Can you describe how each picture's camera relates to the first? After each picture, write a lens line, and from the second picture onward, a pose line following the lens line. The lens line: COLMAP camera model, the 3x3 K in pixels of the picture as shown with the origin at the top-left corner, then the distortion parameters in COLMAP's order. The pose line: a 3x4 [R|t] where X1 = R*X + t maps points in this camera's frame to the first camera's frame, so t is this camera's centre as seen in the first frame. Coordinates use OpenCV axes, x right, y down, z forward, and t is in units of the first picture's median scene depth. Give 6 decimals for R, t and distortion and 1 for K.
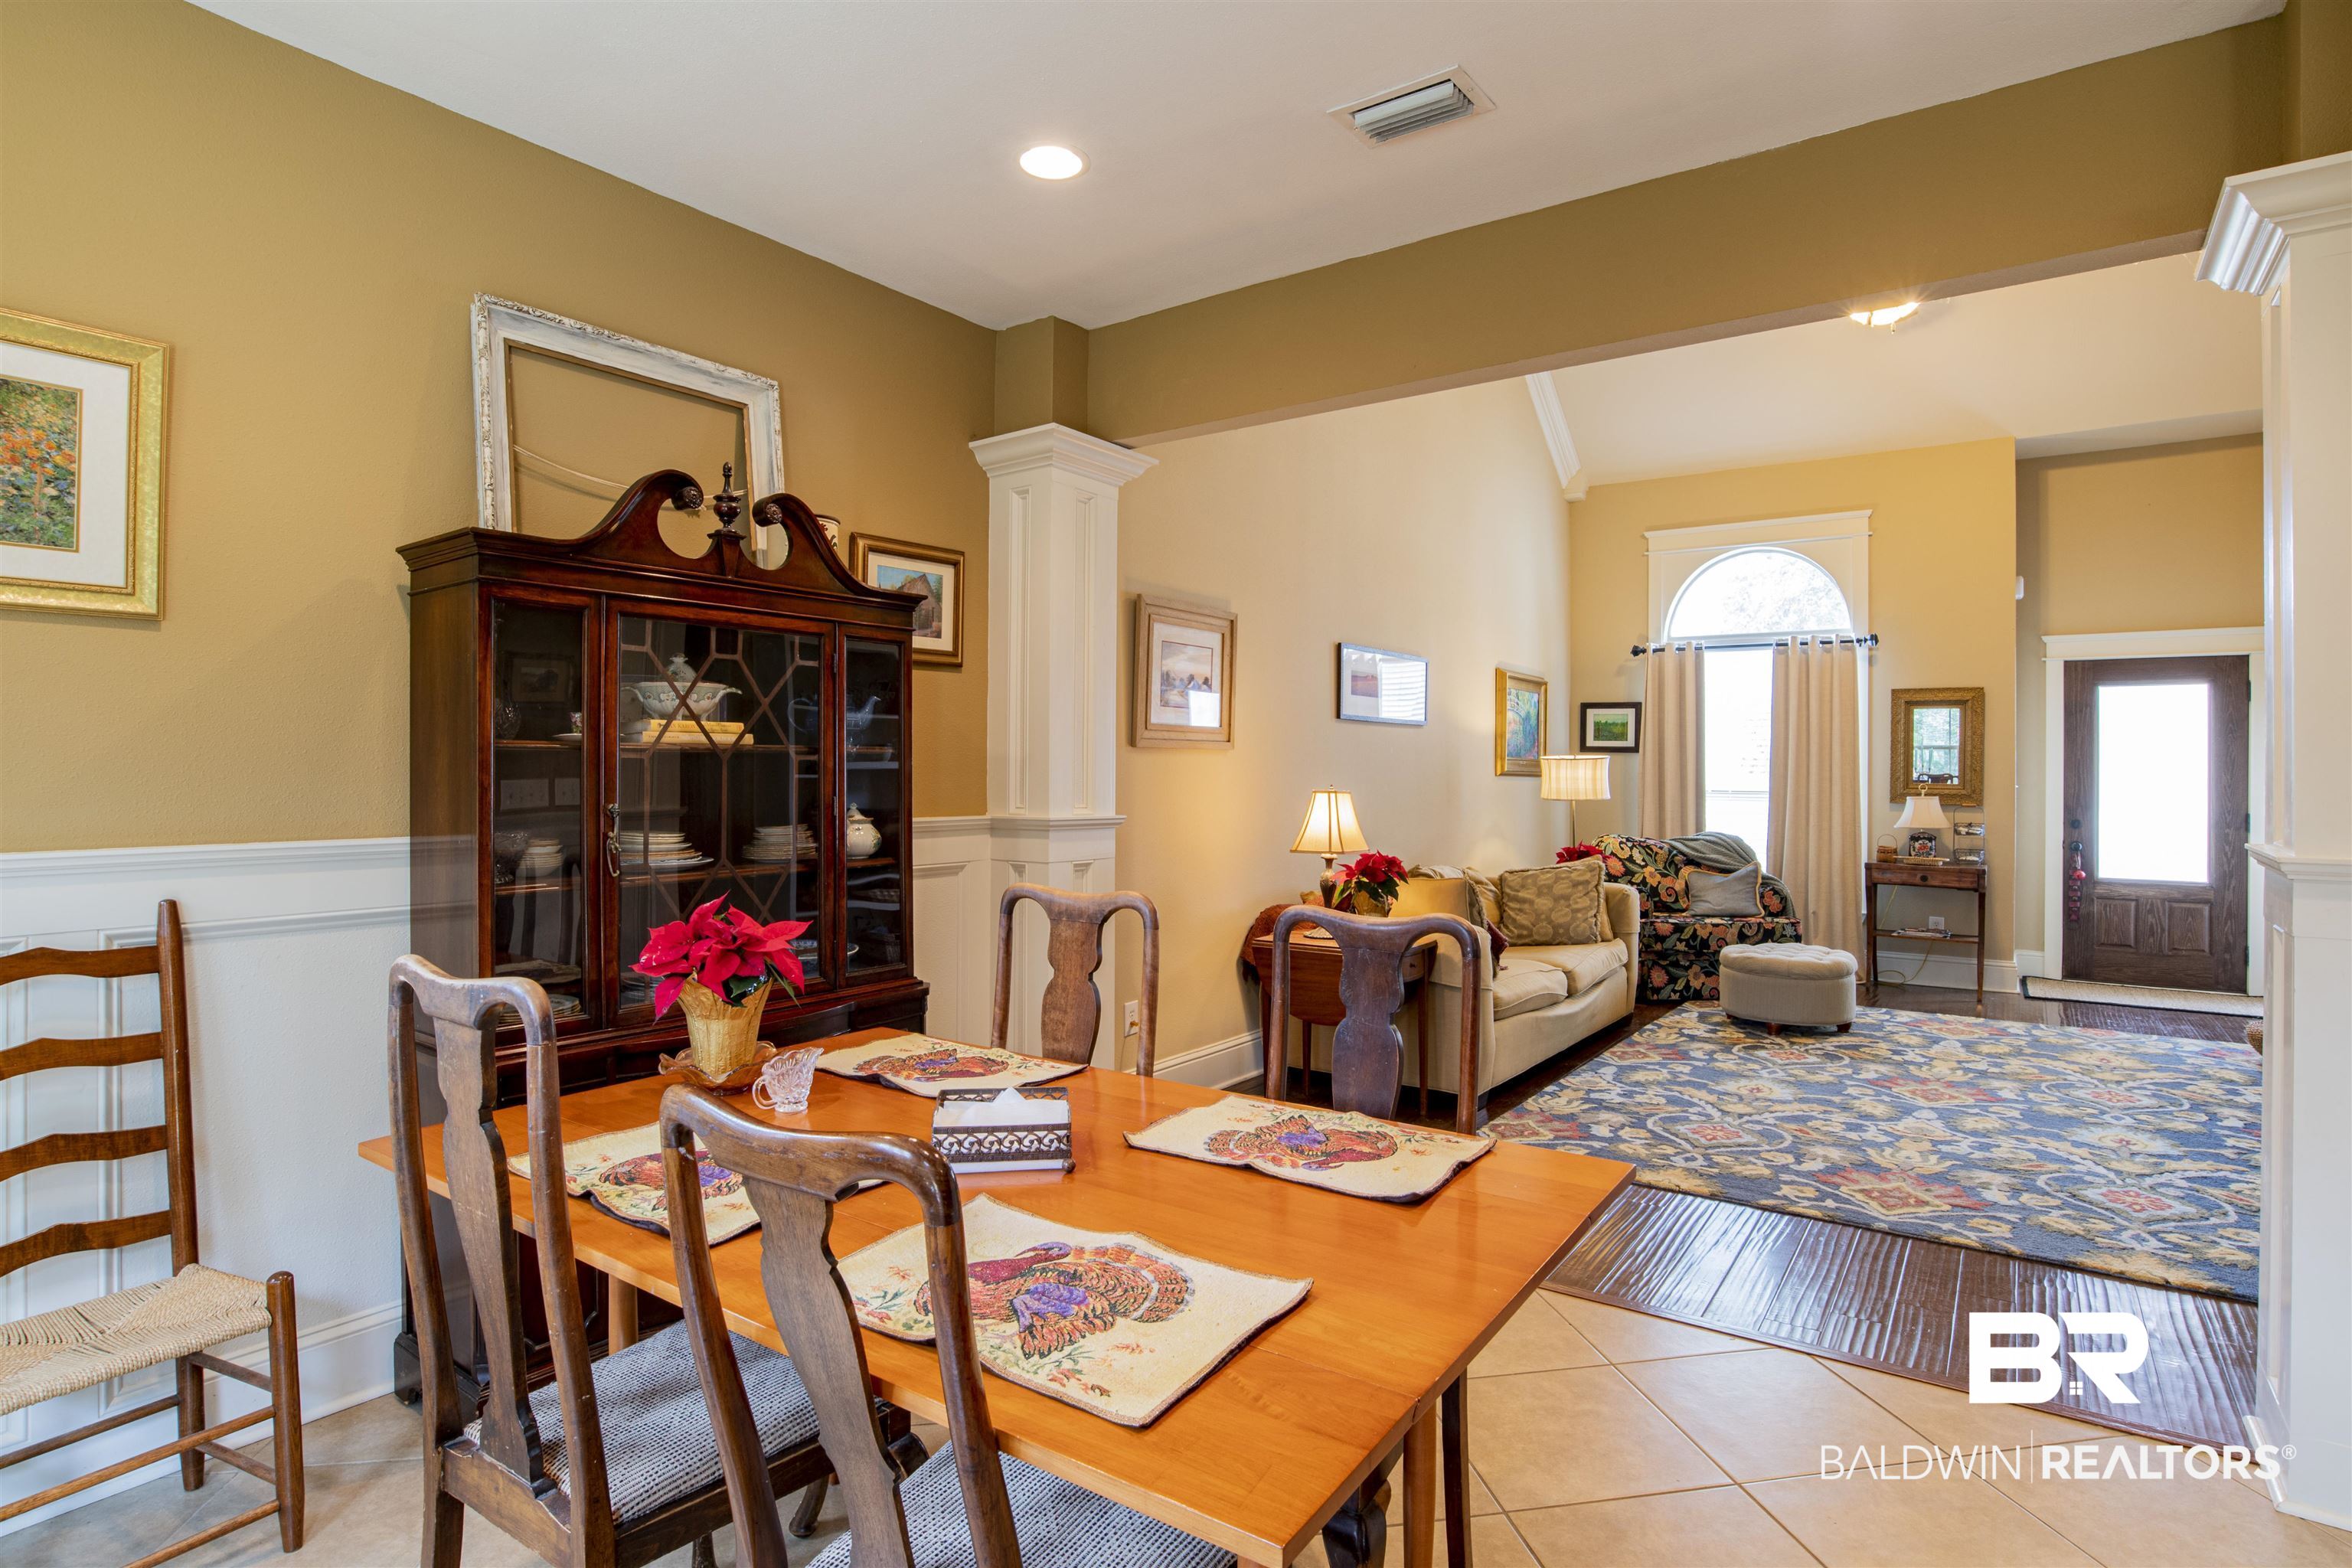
lens RADIAL K [[1205.3, 0, 1190.8], [0, 1205.3, 763.3], [0, 0, 1]] dist [-0.062103, 0.023253]
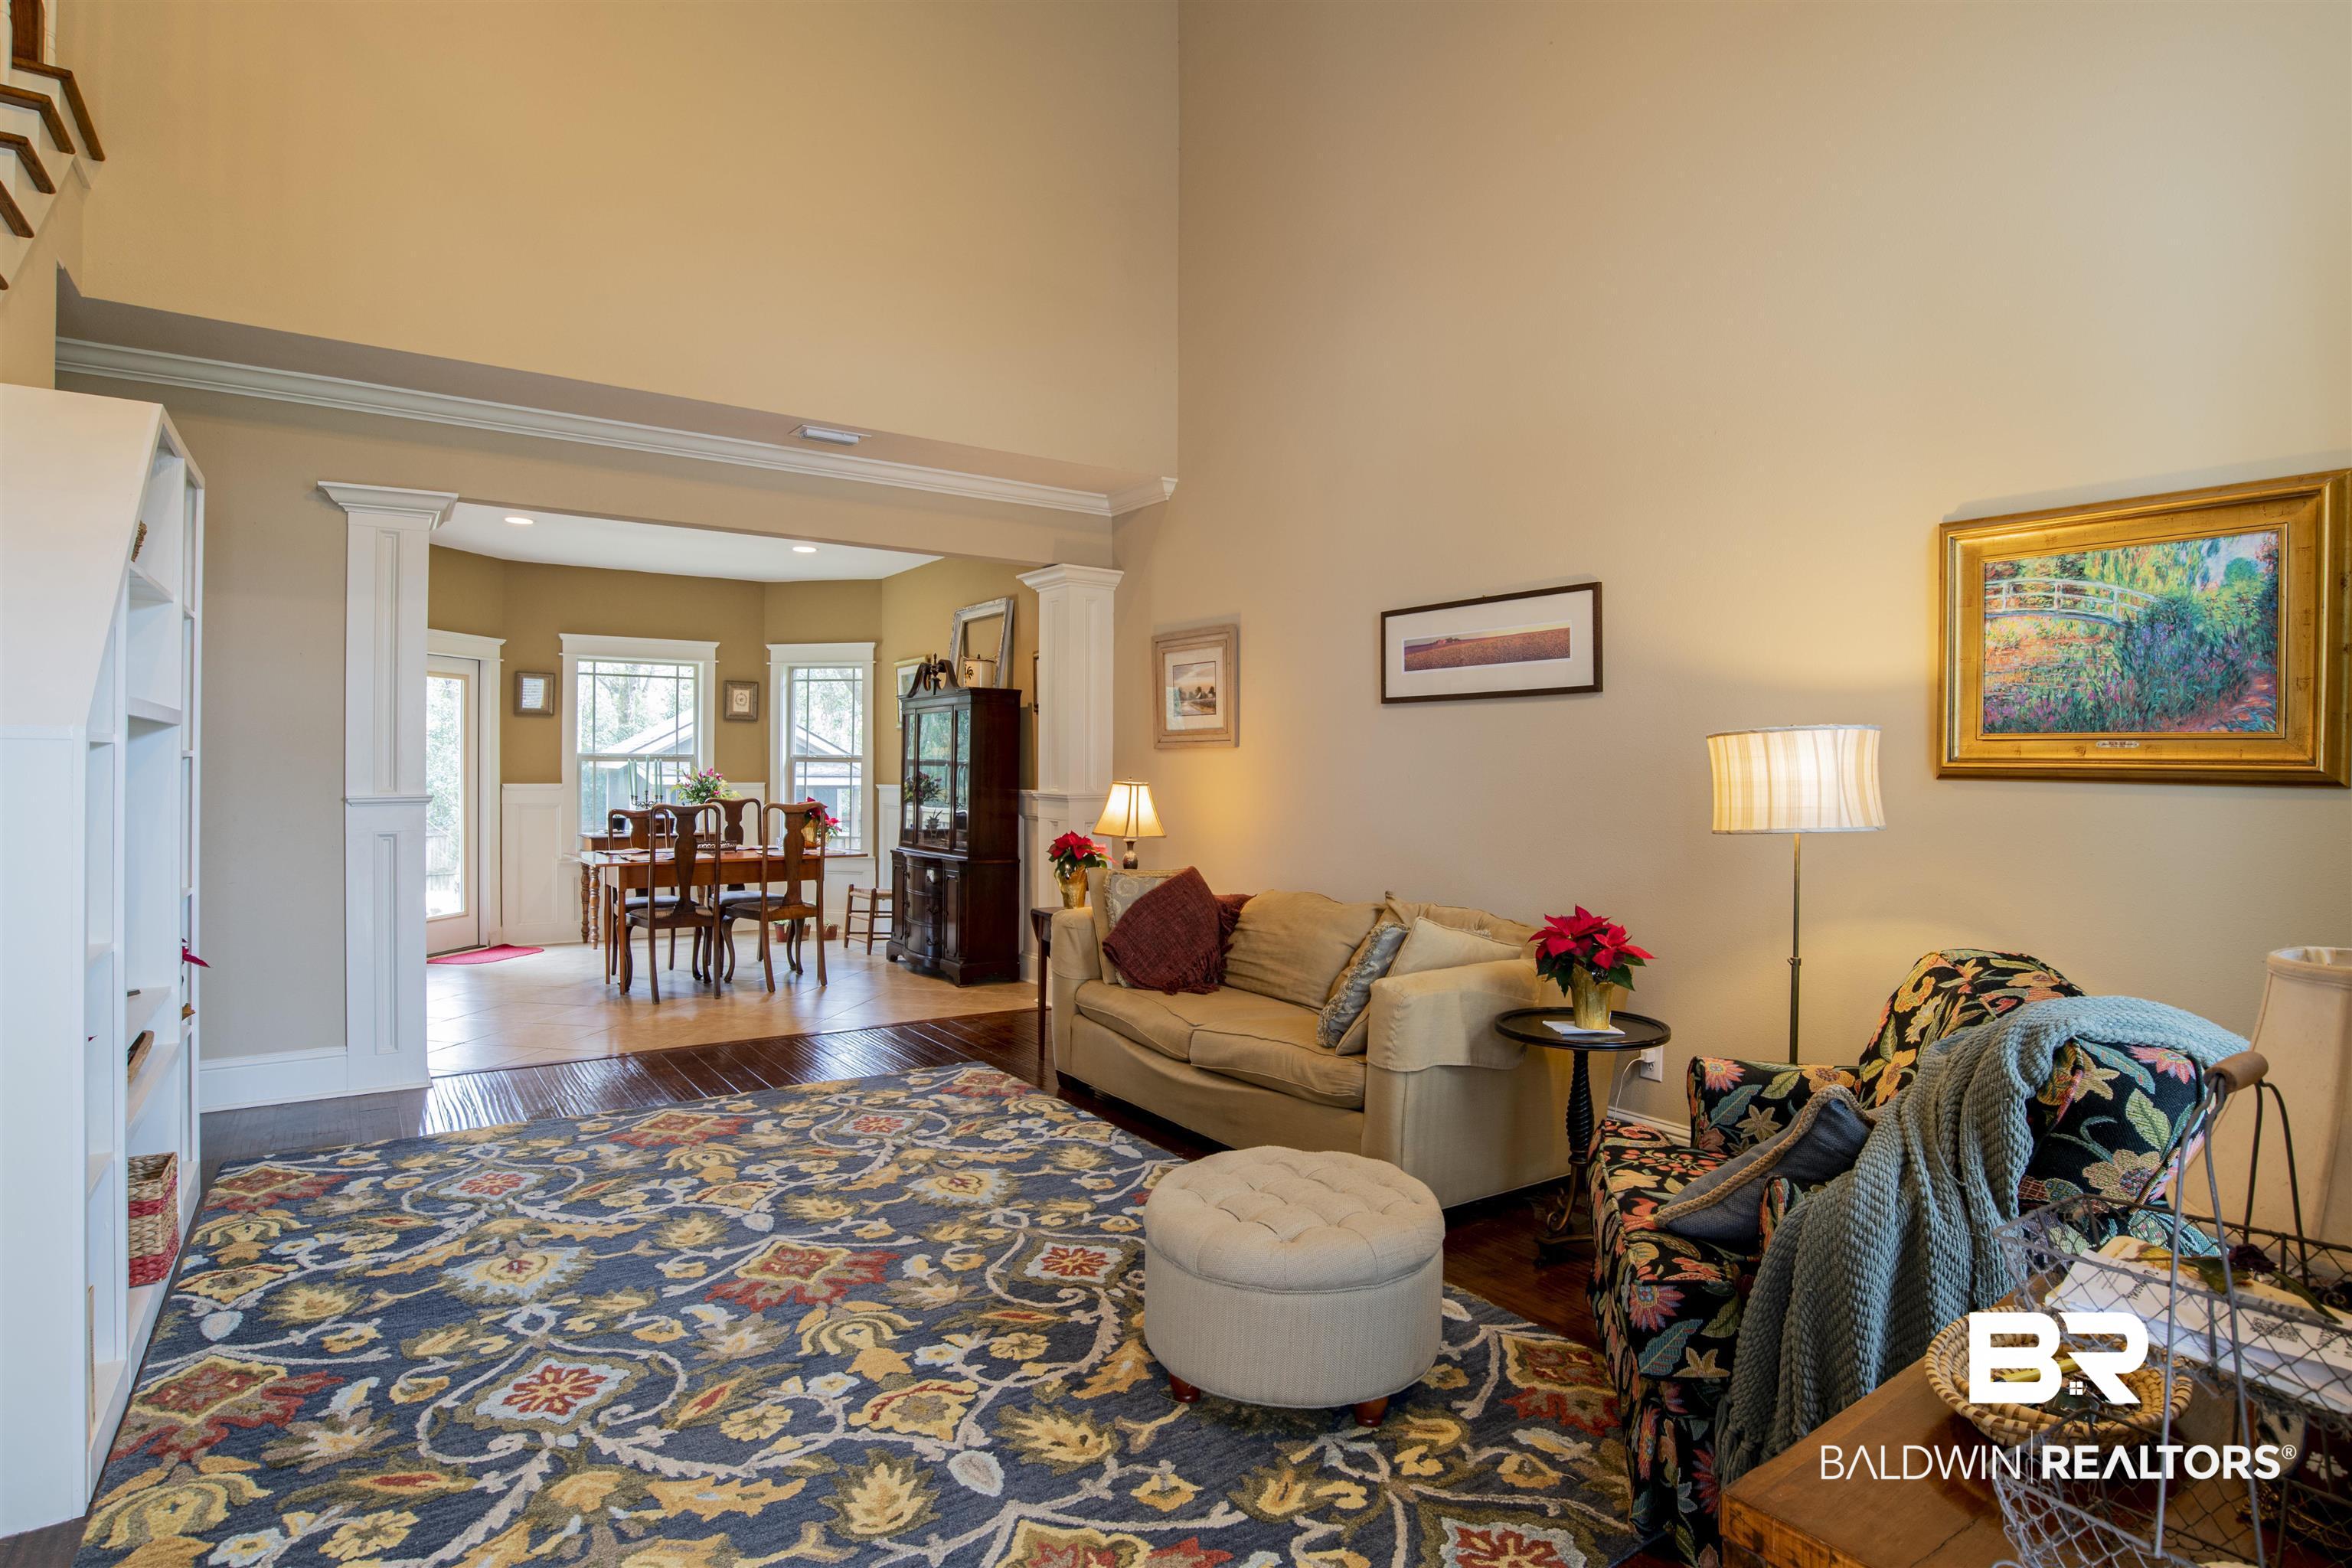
lens RADIAL K [[1205.3, 0, 1187.5], [0, 1205.3, 775.1], [0, 0, 1]] dist [-0.062103, 0.023253]
pose [[-0.329576, -0.002308, -0.944126, 0.787736], [-0.004191, 0.999991, -0.000981, 0.010938], [0.944120, 0.003633, -0.329583, 0.951339]]
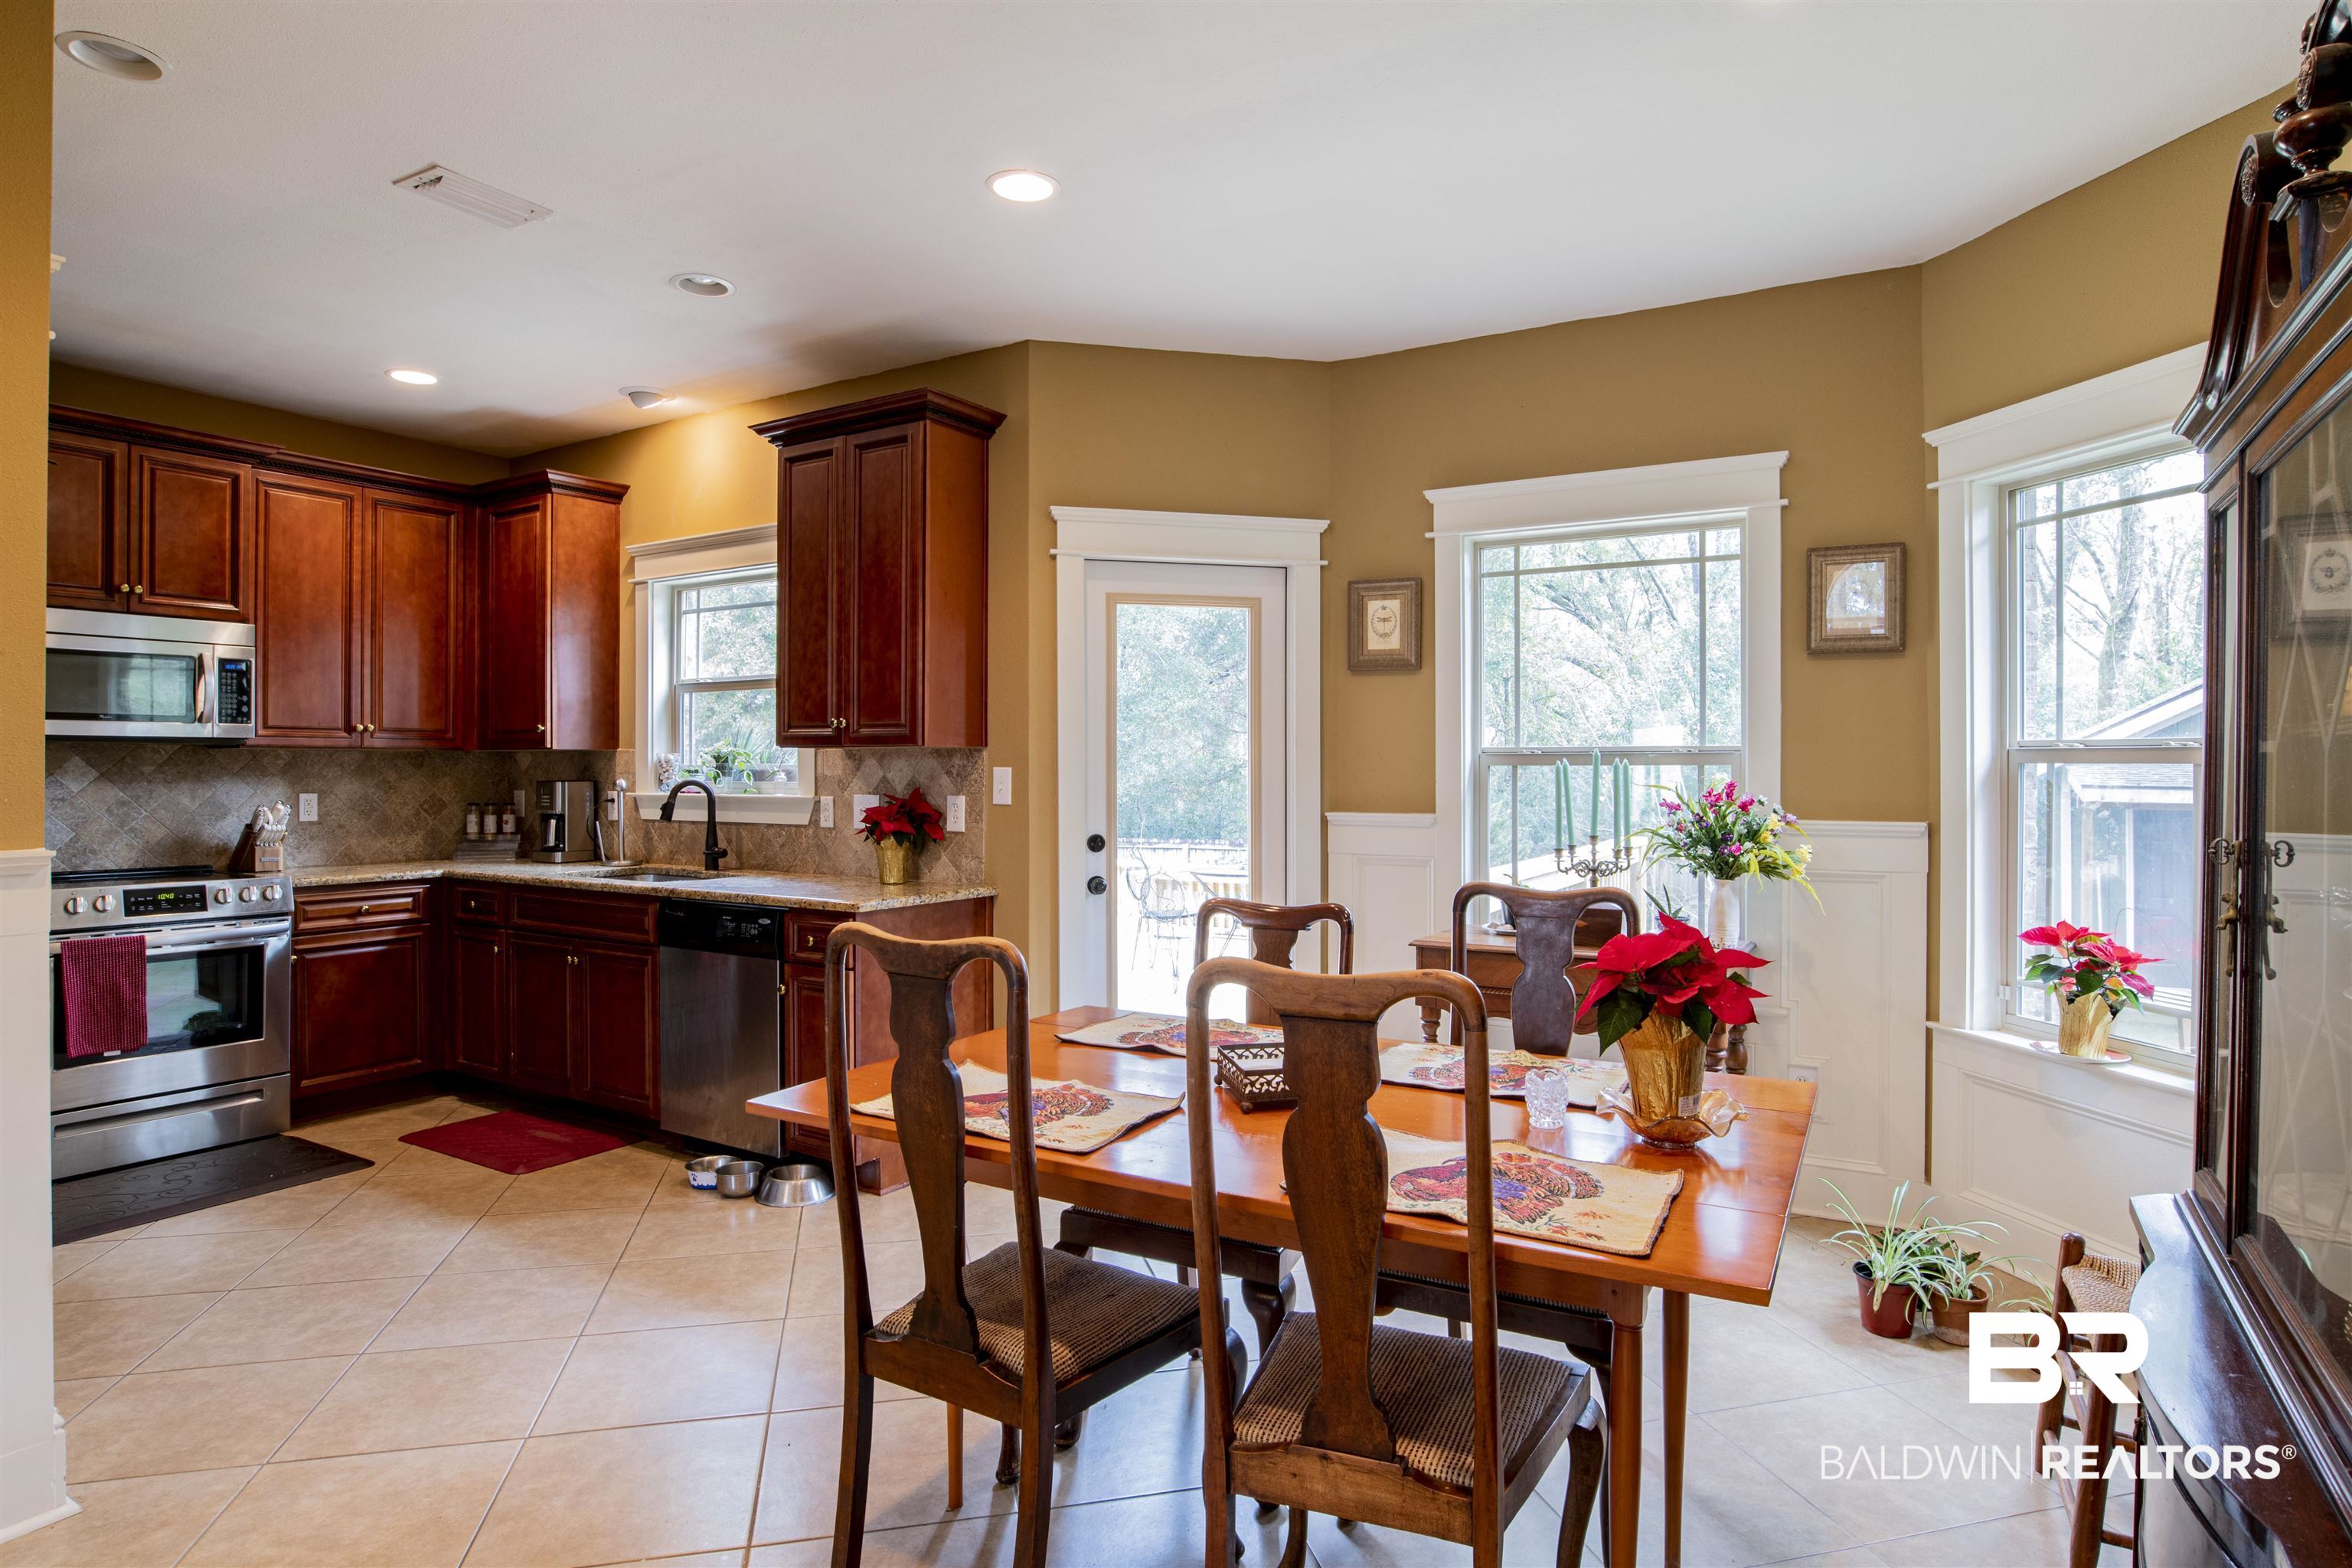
lens RADIAL K [[1248.5, 0, 1184.0], [0, 1248.5, 771.6], [0, 0, 1]] dist [-0.059299, 0.018745]
pose [[-0.995921, -0.005769, -0.090048, 0.021325], [-0.005458, 0.999978, -0.003702, 0.004596], [0.090068, -0.003195, -0.995931, 0.525078]]
